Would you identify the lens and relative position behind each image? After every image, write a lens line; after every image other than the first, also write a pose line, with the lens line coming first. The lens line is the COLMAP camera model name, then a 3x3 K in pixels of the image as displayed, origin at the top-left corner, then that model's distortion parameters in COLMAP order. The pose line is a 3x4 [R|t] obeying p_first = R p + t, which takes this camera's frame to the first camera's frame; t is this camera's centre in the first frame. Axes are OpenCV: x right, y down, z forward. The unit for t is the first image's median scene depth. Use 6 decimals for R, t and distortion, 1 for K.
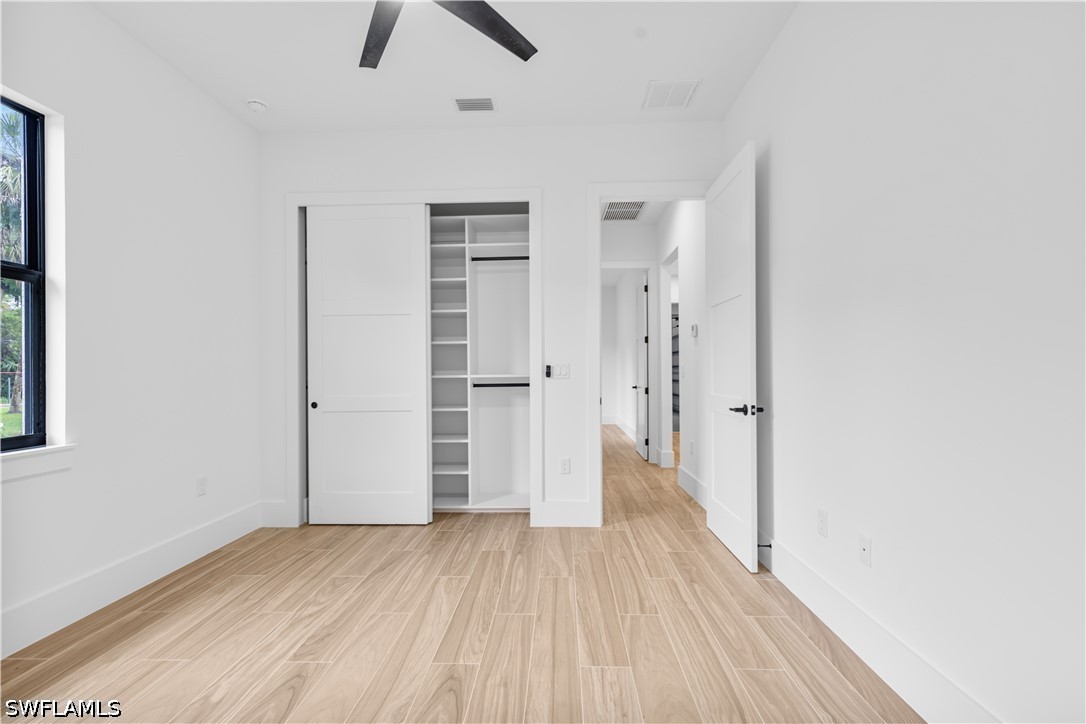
lens RADIAL K [[471.2, 0, 543.2], [0, 471.2, 367.0], [0, 0, 1]] dist [0.001762, -0.000307]
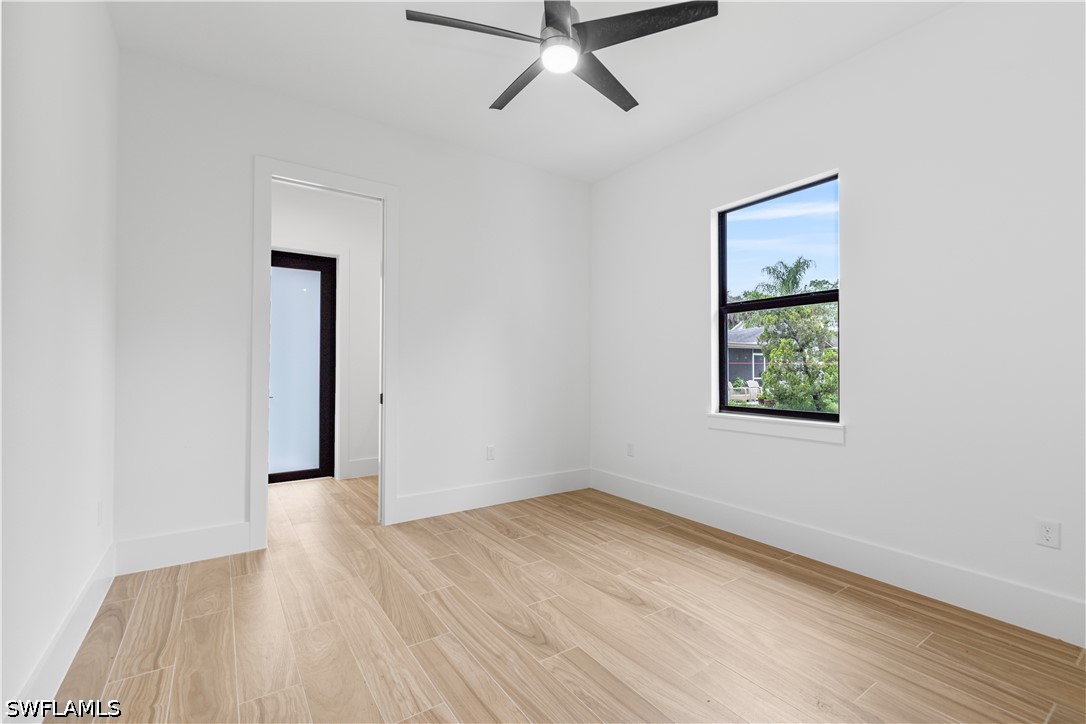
lens RADIAL K [[471.2, 0, 543.2], [0, 471.2, 367.0], [0, 0, 1]] dist [0.001762, -0.000307]
pose [[-0.798838, 0.004839, -0.601527, 0.444111], [0.007922, 0.999966, -0.002476, 0.006627], [0.601494, -0.006744, -0.798849, 1.757762]]
